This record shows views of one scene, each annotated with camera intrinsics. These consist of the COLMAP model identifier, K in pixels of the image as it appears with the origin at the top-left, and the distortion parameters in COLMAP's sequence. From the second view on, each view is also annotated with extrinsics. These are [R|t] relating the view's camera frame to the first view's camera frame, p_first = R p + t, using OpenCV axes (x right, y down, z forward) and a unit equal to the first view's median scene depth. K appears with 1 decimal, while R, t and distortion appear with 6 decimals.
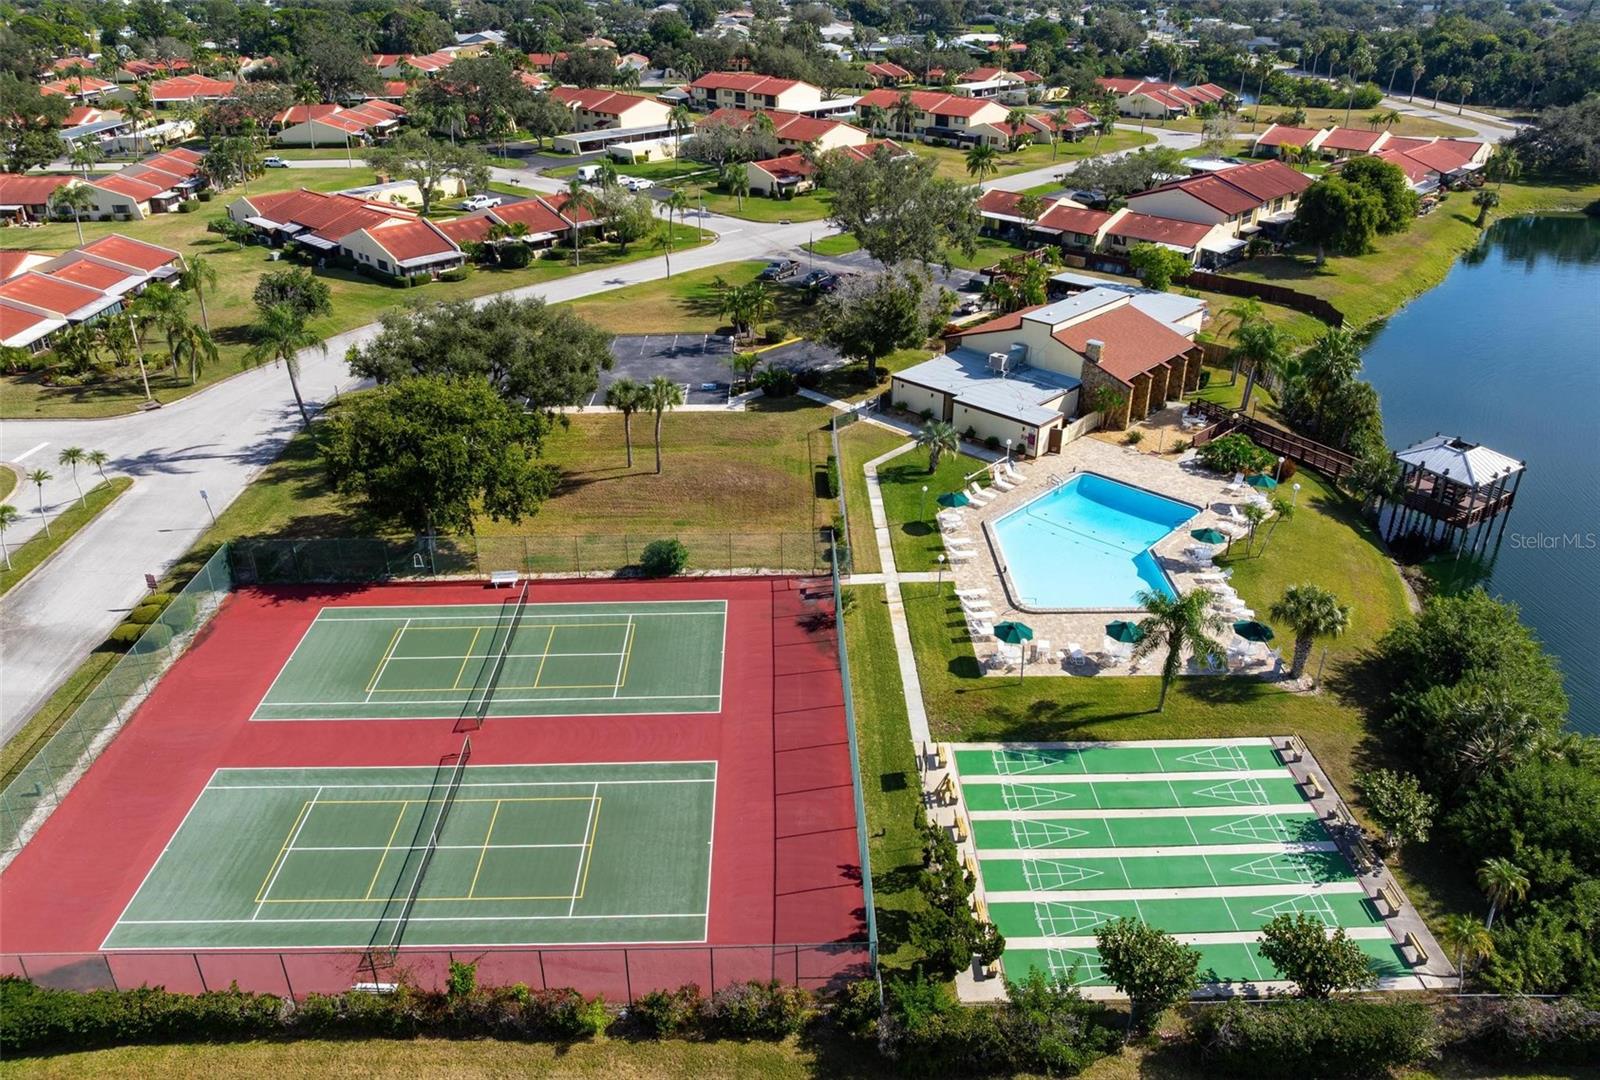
lens RADIAL K [[1135.5, 0, 800.0], [0, 1135.5, 540.0], [0, 0, 1]] dist [-0.041829, 0.003297]
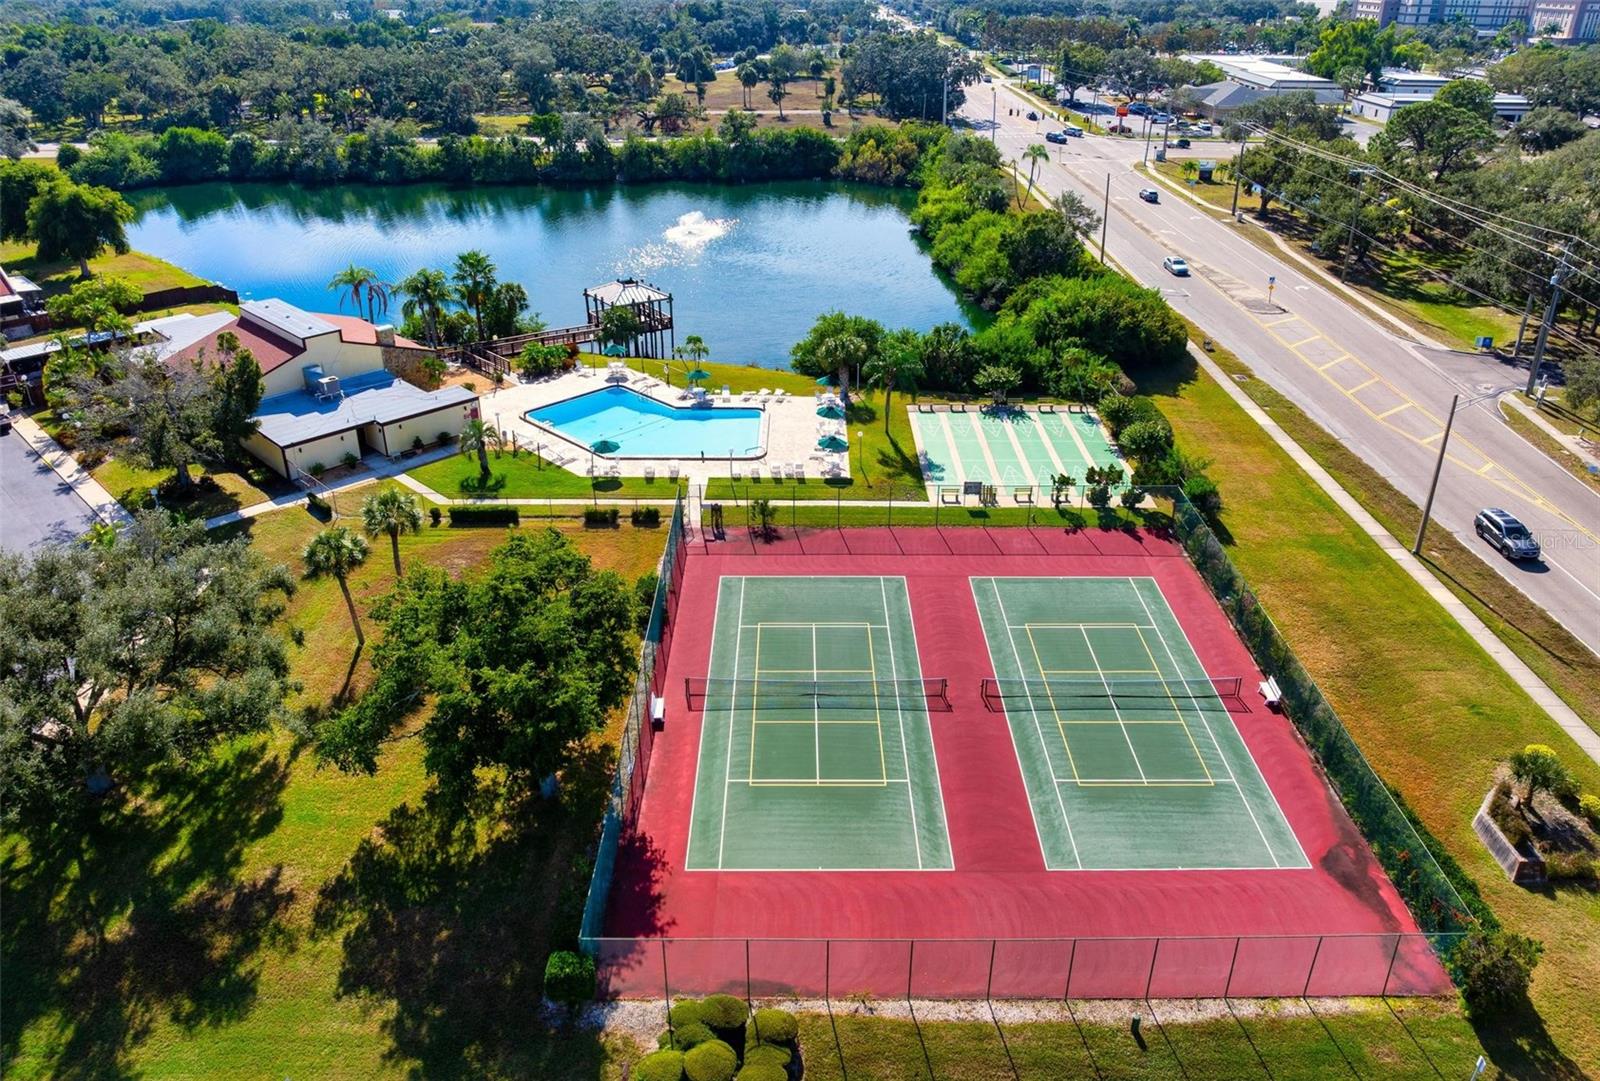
lens RADIAL K [[1135.5, 0, 800.0], [0, 1135.5, 540.5], [0, 0, 1]] dist [-0.041829, 0.003297]
pose [[0.014481, -0.460925, 0.887321, -0.922907], [0.462572, 0.789831, 0.402734, -0.336996], [-0.886464, 0.404618, 0.224648, 0.688940]]
